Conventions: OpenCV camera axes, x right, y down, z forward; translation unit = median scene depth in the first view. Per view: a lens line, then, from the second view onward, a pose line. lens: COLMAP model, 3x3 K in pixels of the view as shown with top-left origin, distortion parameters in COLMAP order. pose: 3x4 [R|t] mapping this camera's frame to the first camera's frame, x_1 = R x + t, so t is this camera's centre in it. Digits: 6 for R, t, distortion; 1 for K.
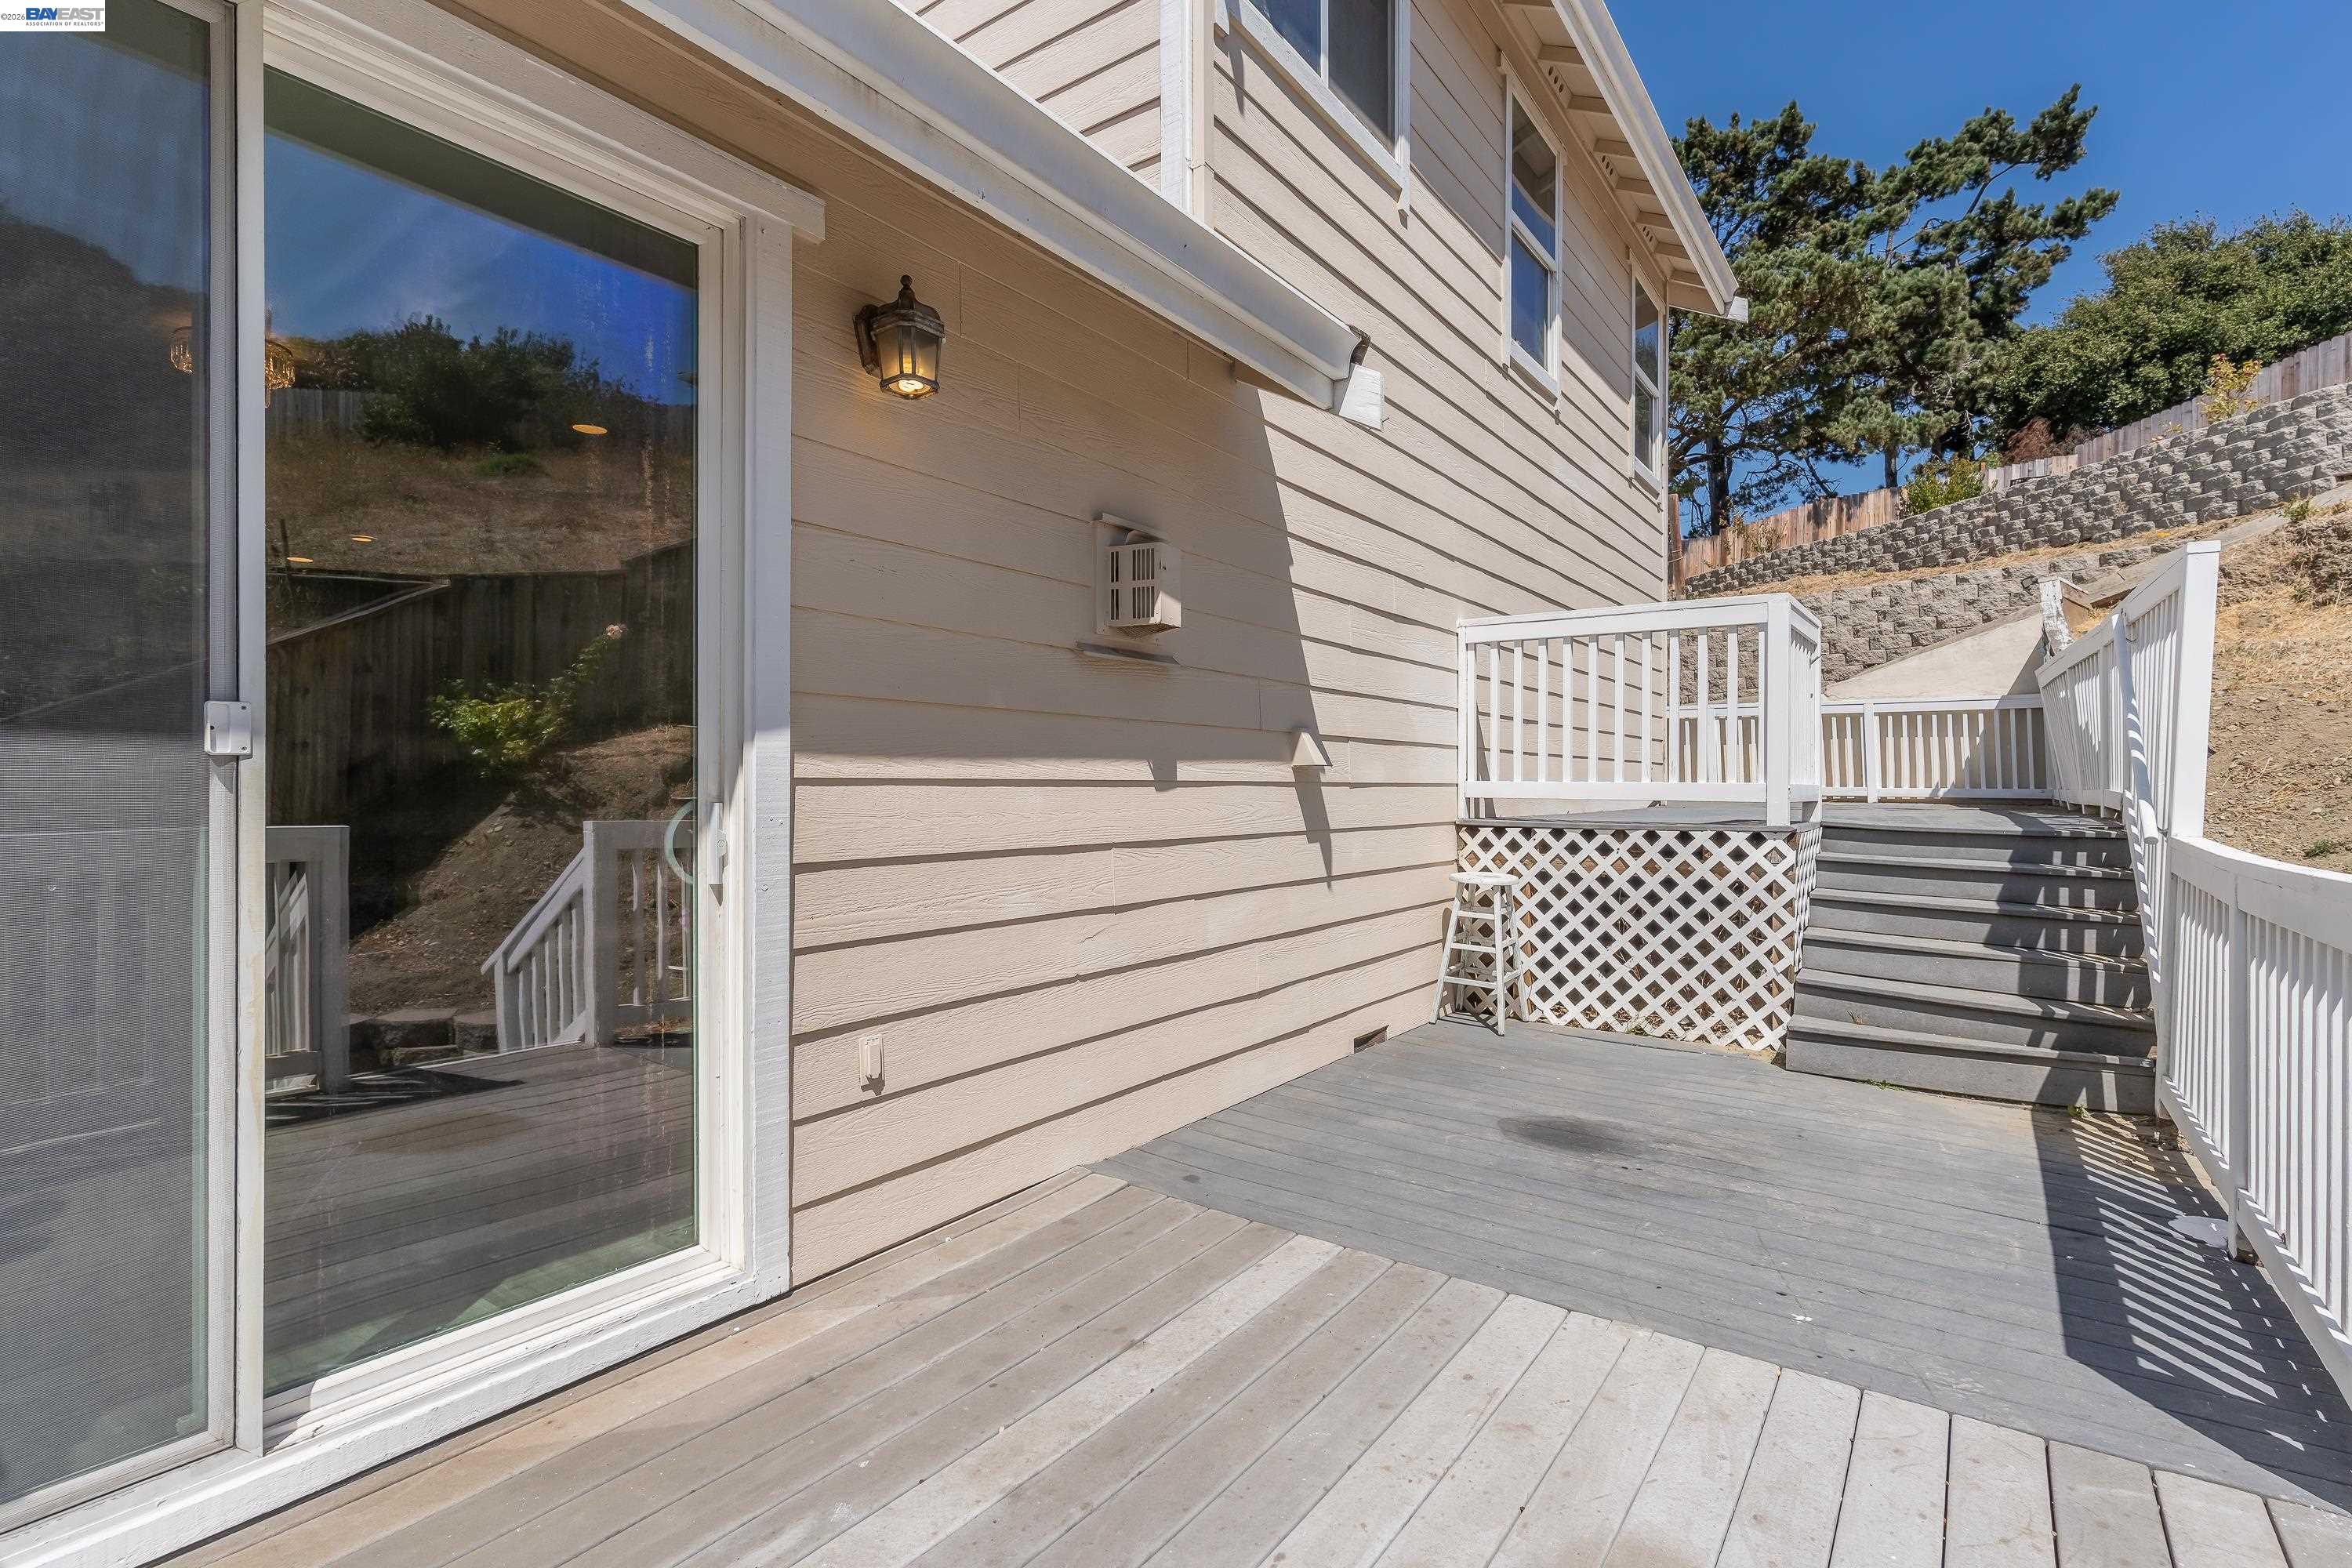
lens RADIAL K [[1129.7, 0, 1168.4], [0, 1129.7, 778.7], [0, 0, 1]] dist [0.000293, 0.001340]
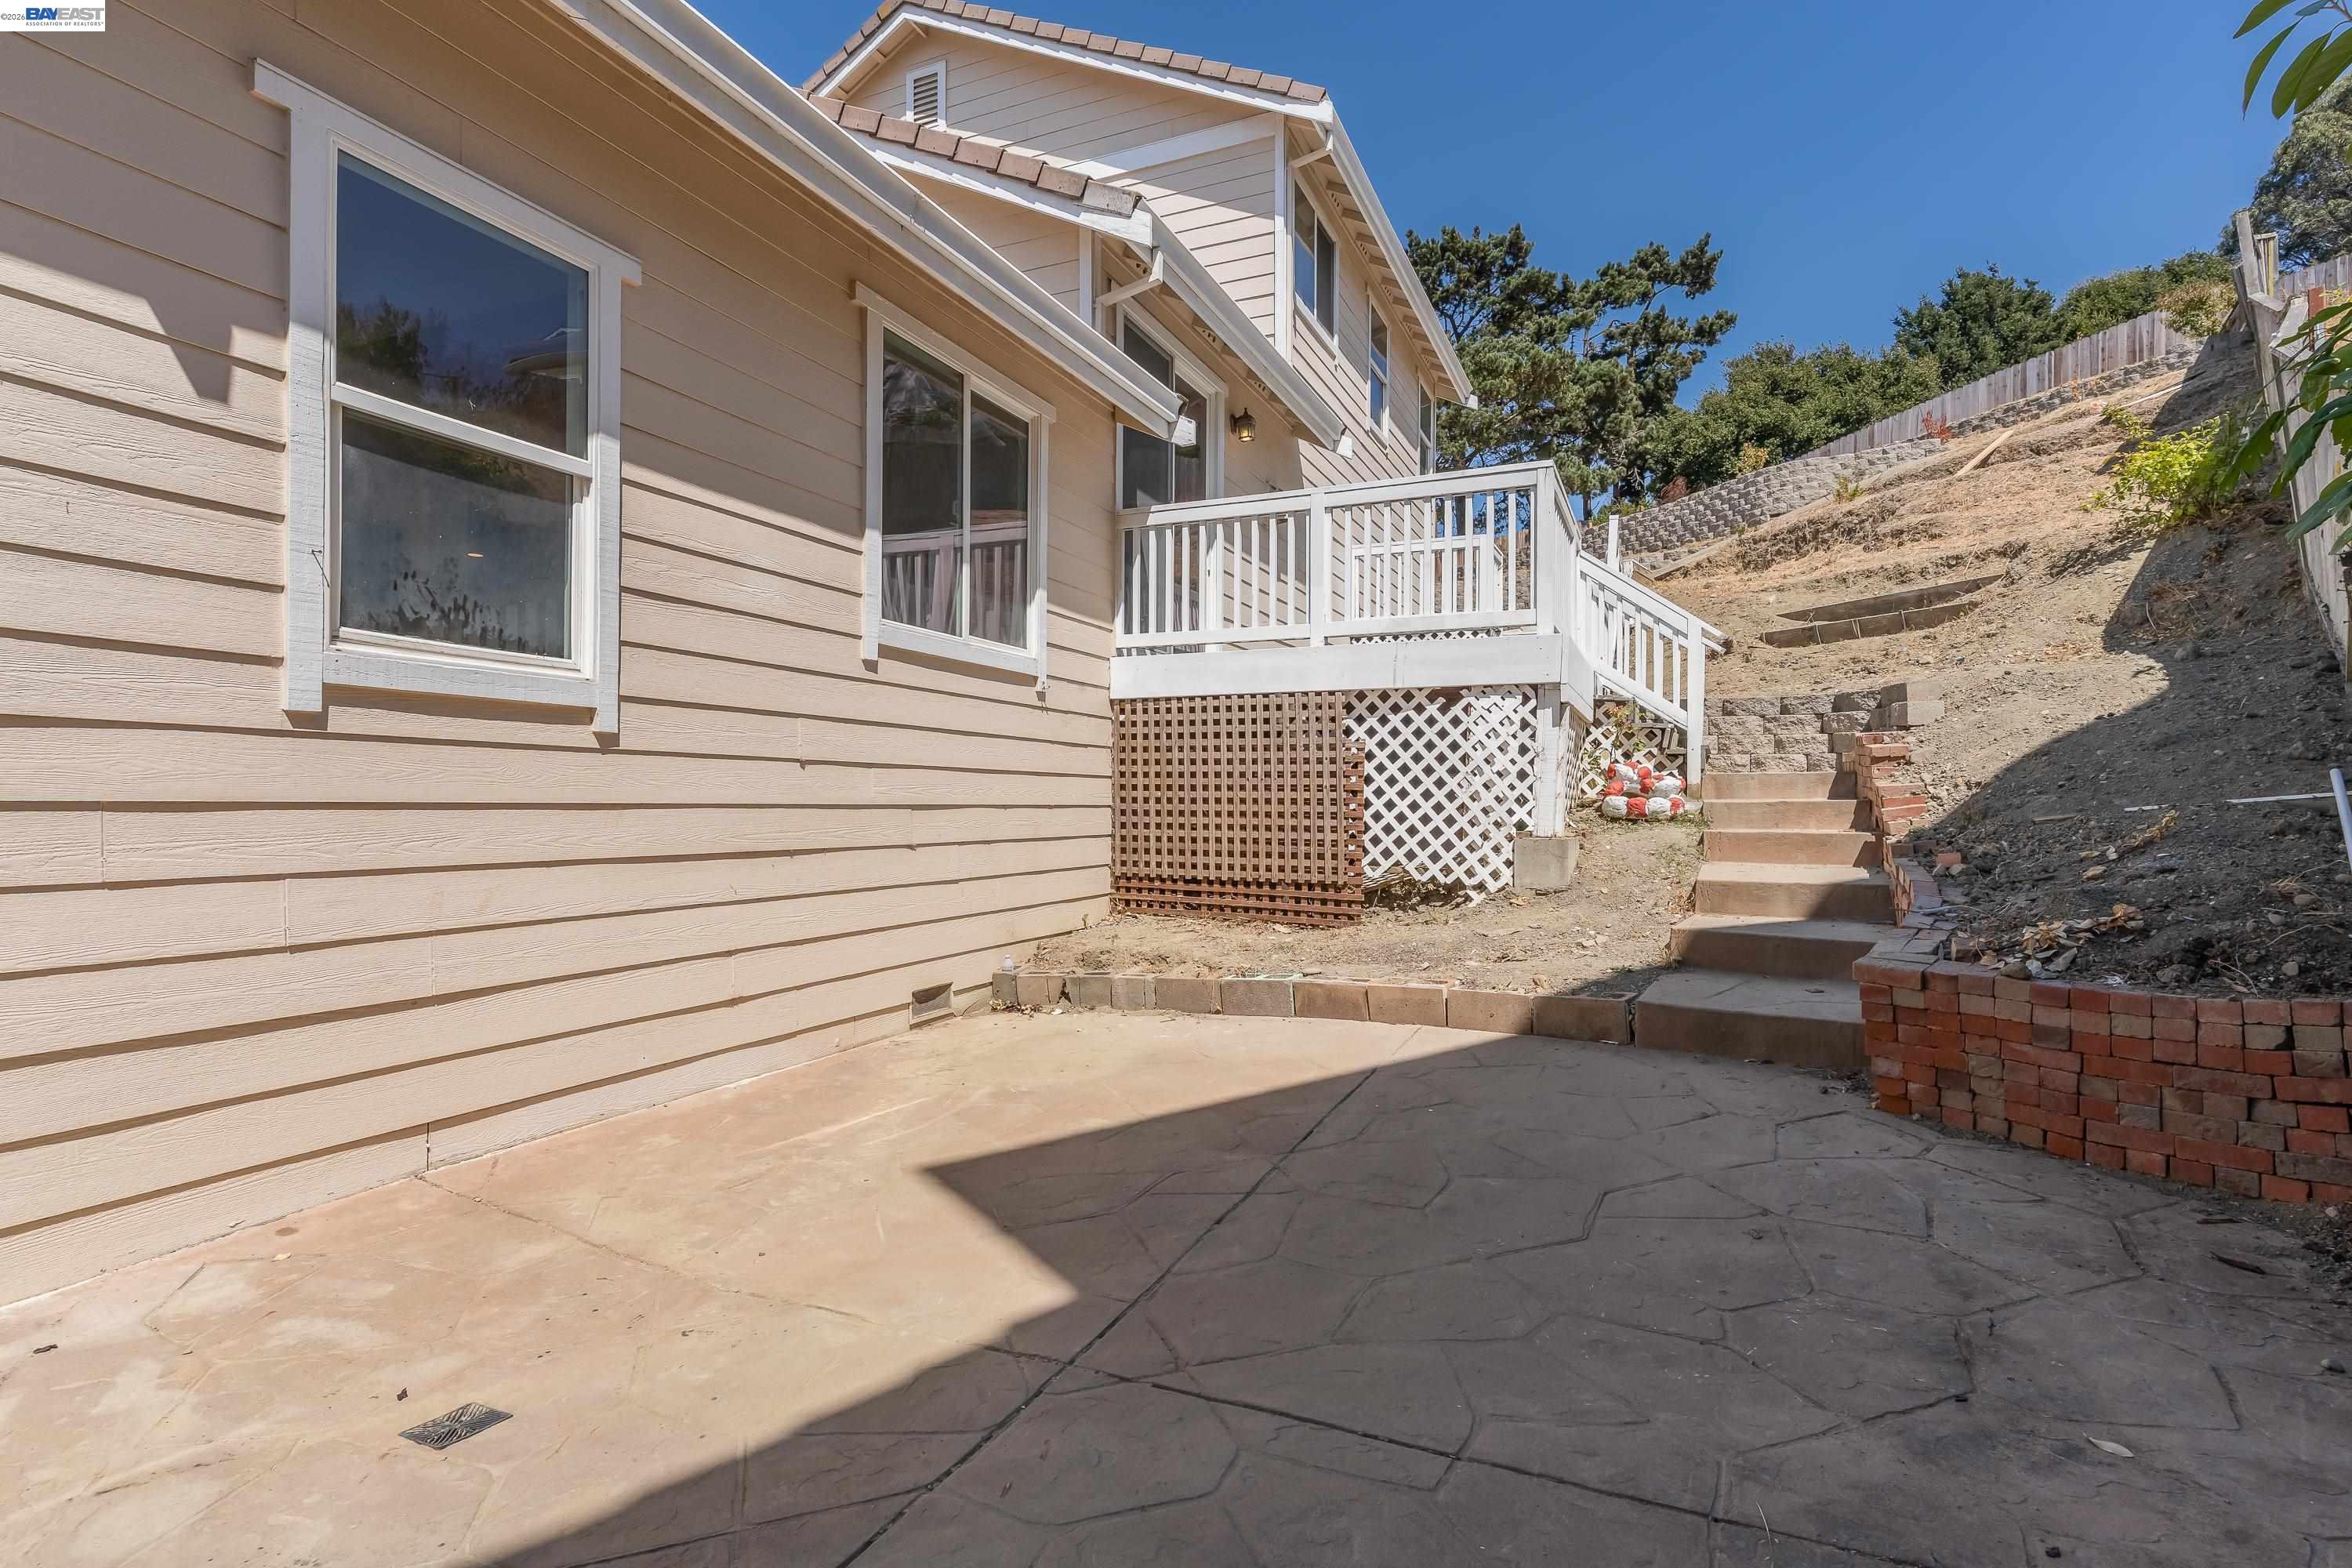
lens RADIAL K [[1121.9, 0, 1176.0], [0, 1121.9, 784.0], [0, 0, 1]] dist [0.002804, 0.000559]
pose [[0.979450, 0.008724, 0.201496, -0.098422], [-0.007823, 0.999956, -0.005265, 0.064845], [-0.201533, 0.003580, 0.979475, -0.205788]]
